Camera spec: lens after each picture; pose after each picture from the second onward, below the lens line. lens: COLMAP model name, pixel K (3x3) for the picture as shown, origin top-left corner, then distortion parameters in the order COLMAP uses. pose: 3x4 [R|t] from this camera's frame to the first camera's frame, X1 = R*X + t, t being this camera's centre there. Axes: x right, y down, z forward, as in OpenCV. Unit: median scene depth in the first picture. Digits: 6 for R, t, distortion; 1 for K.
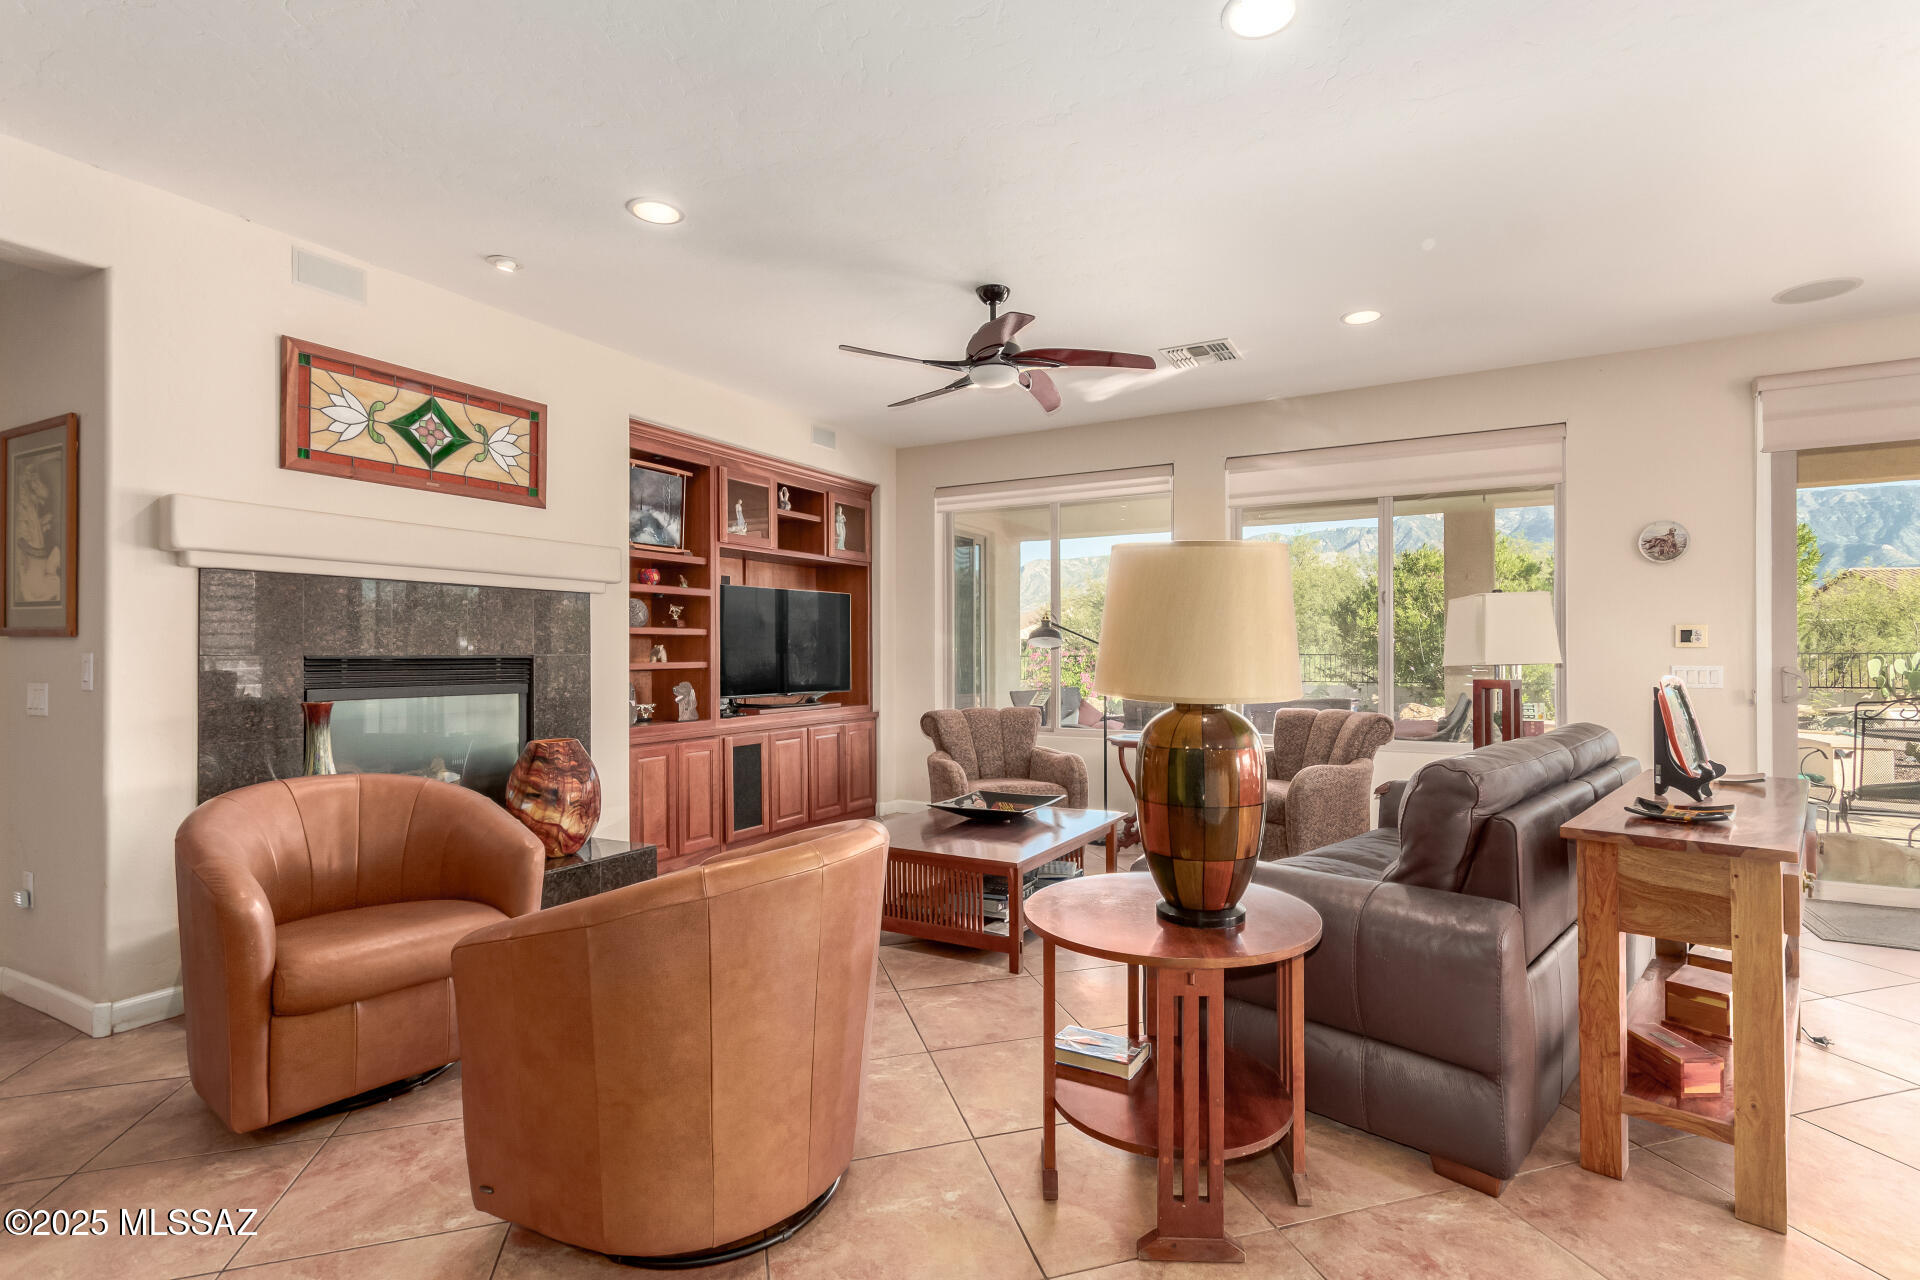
lens RADIAL K [[920.5, 0, 979.7], [0, 920.5, 648.6], [0, 0, 1]] dist [-0.021515, -0.000238]
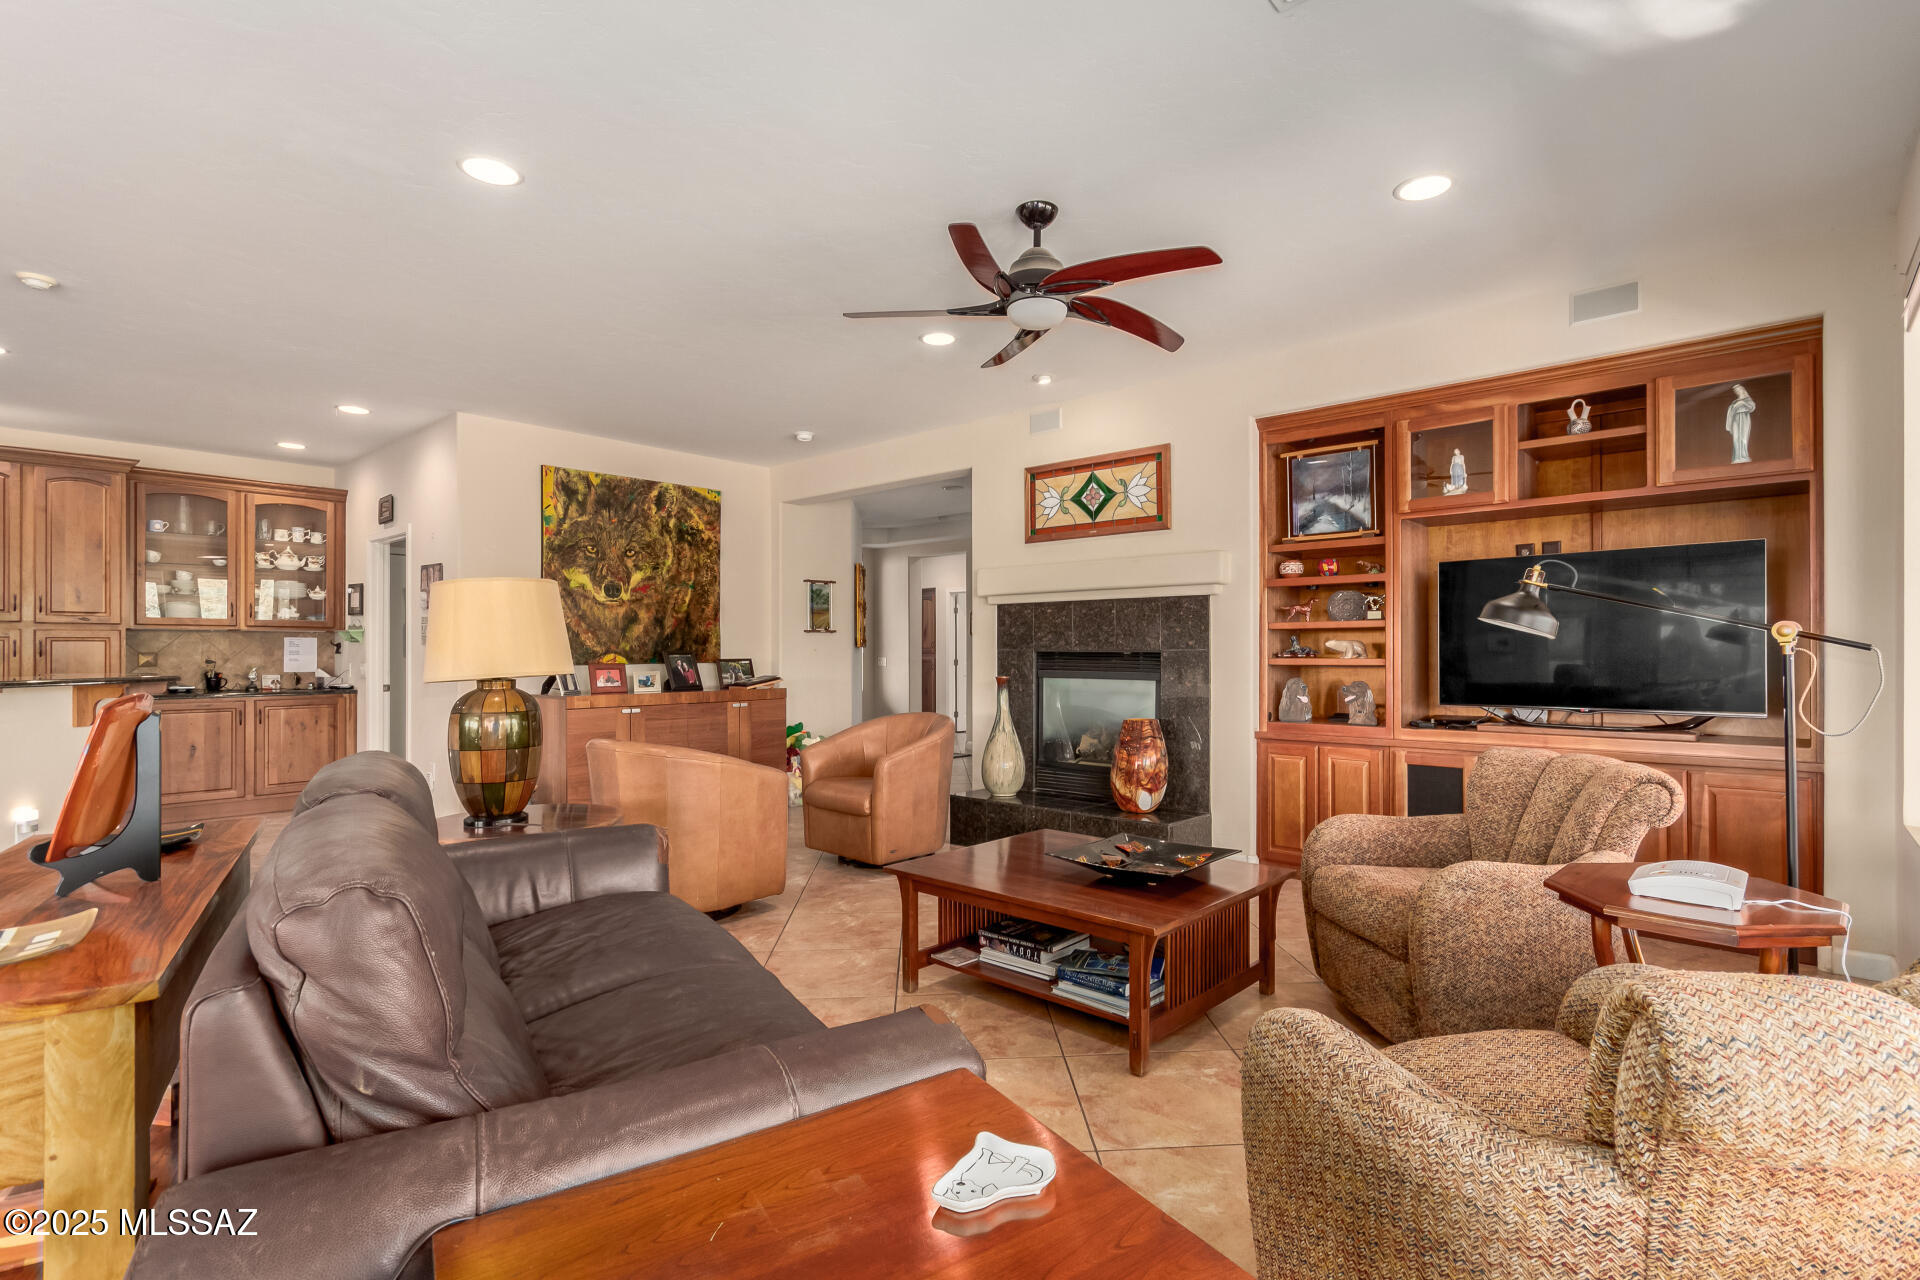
lens RADIAL K [[892.4, 0, 978.4], [0, 892.4, 640.3], [0, 0, 1]] dist [-0.008351, 0.000792]
pose [[-0.227112, -0.010781, -0.973809, 0.773935], [0.006078, 0.999904, -0.012488, 0.007476], [0.973850, -0.008755, -0.227025, 1.085157]]
